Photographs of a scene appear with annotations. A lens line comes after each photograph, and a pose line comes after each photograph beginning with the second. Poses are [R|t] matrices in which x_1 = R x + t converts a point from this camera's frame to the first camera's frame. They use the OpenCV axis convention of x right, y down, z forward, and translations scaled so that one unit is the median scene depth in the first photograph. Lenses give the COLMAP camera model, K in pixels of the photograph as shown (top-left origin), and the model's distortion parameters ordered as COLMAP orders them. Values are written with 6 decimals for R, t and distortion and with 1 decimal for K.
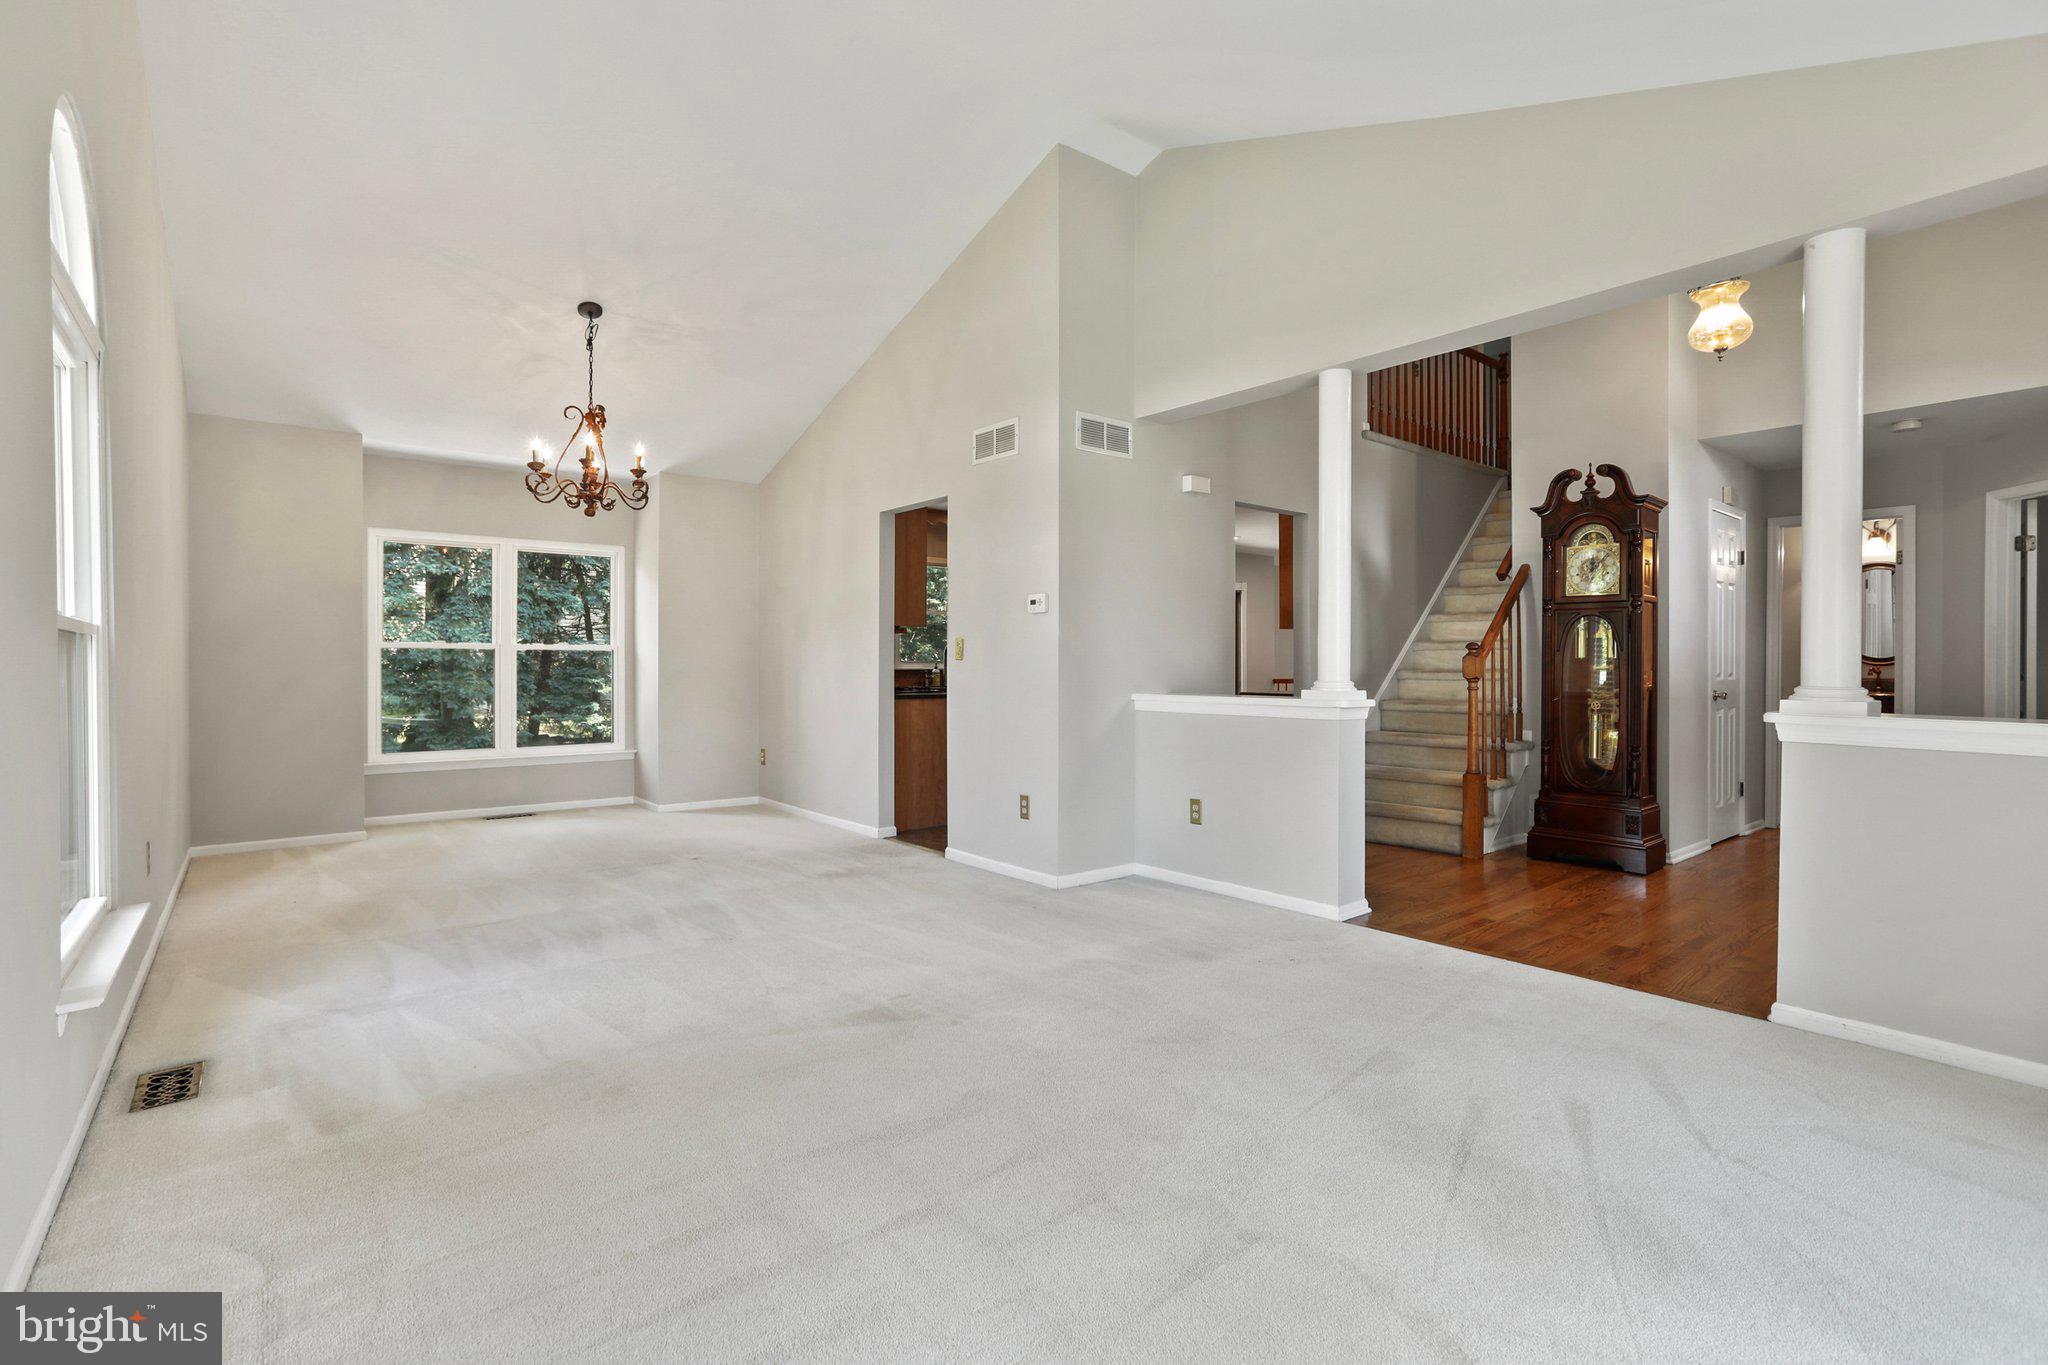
lens RADIAL K [[942.1, 0, 1016.8], [0, 942.1, 668.6], [0, 0, 1]] dist [-0.006274, 0.003287]
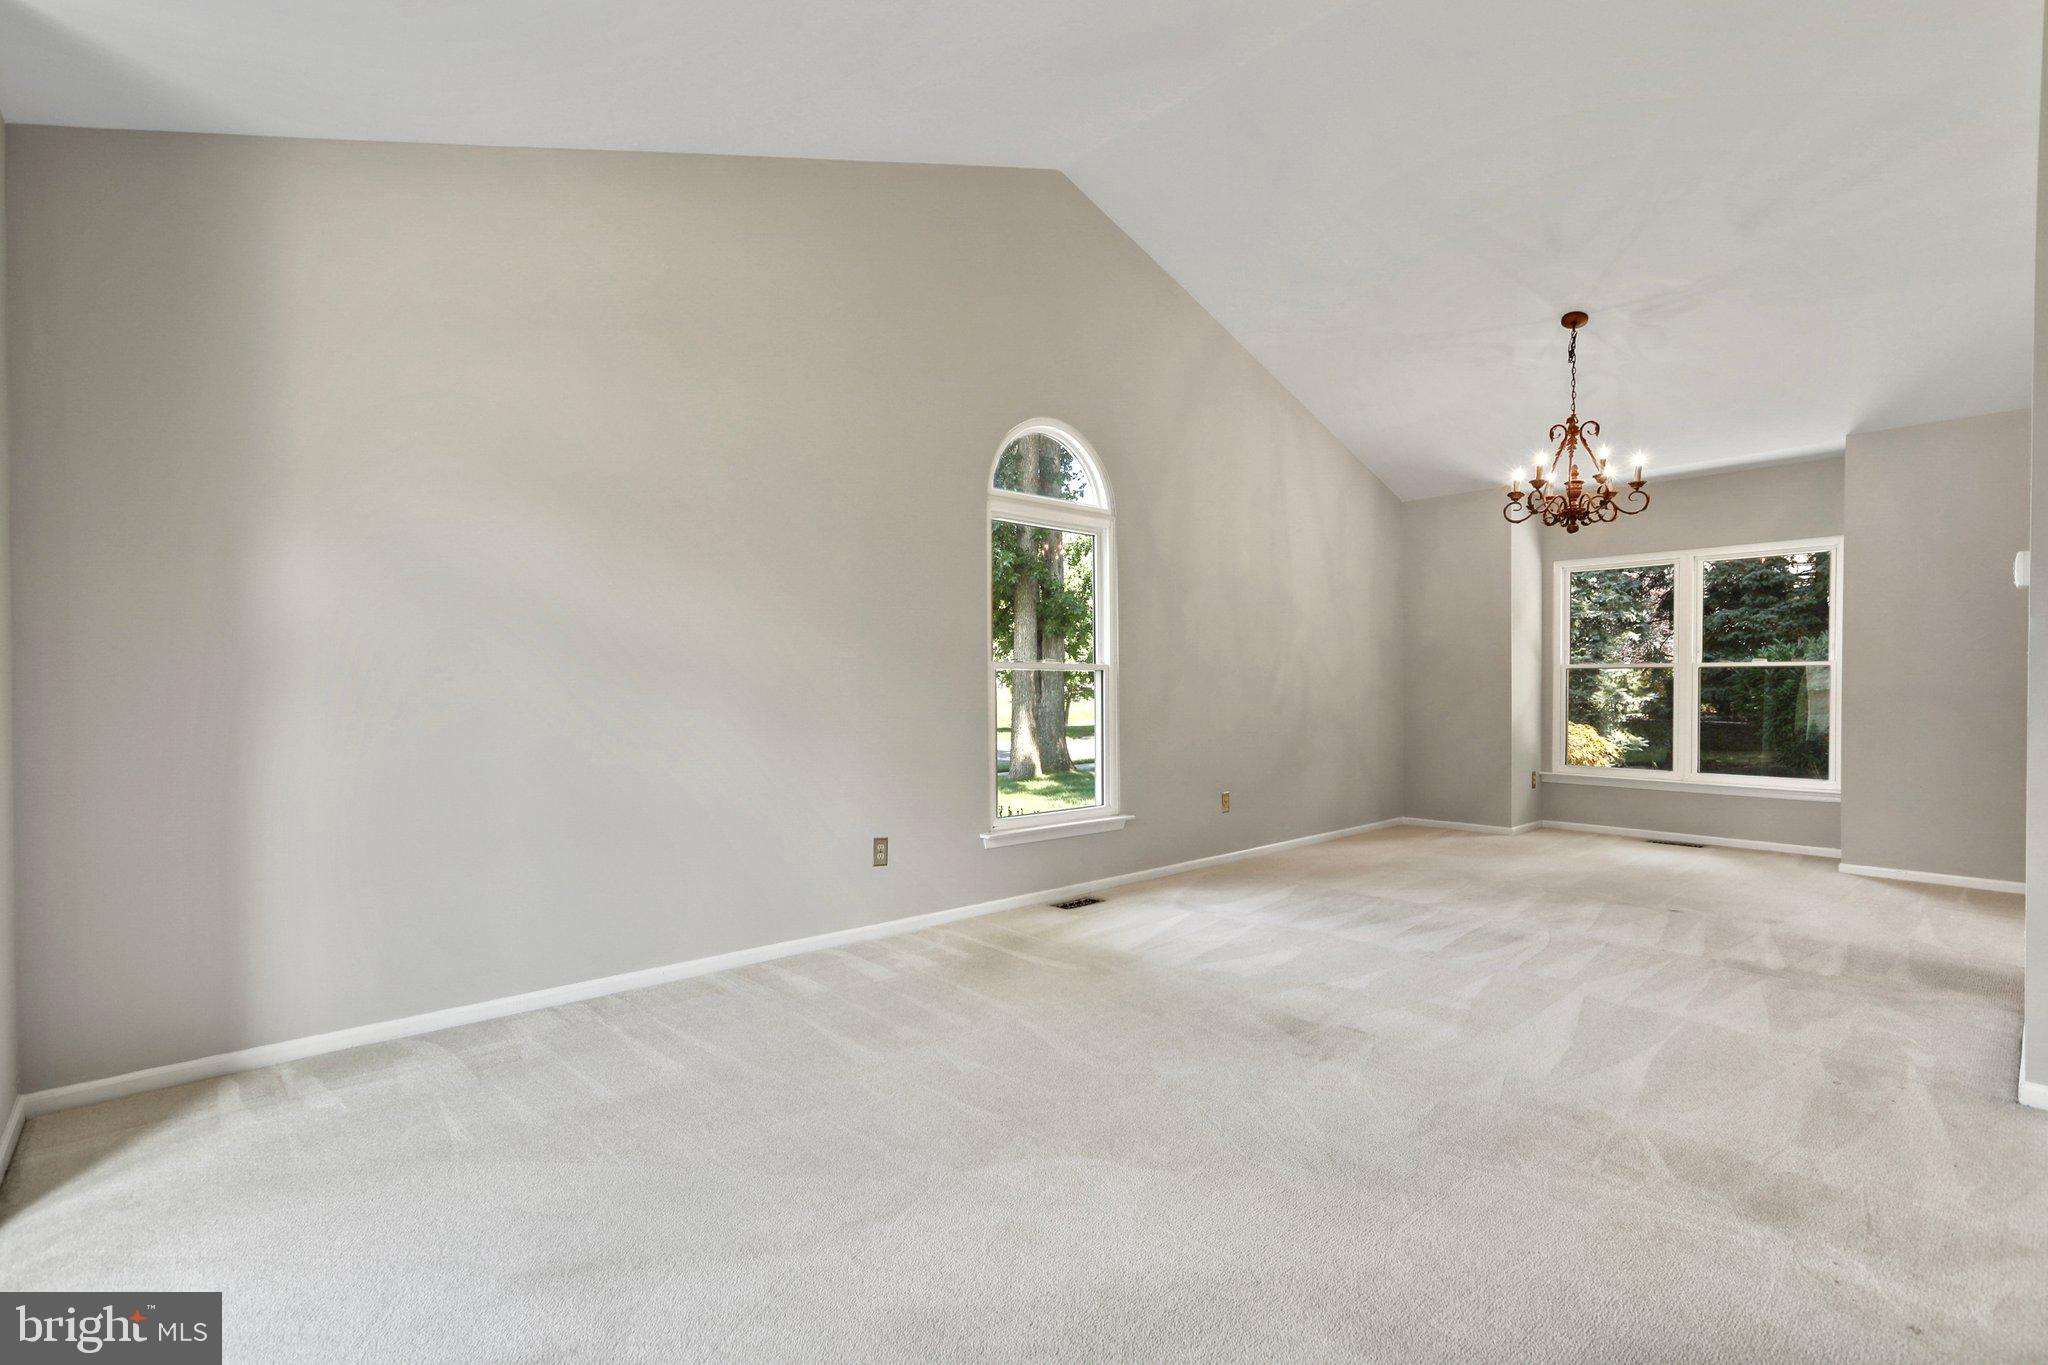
lens RADIAL K [[942.1, 0, 1017.2], [0, 942.1, 704.3], [0, 0, 1]] dist [-0.006274, 0.003287]
pose [[0.066501, 0.020239, -0.997581, 0.488173], [-0.002897, 0.999794, 0.020091, -0.001228], [0.997782, 0.001554, 0.066546, 0.360606]]
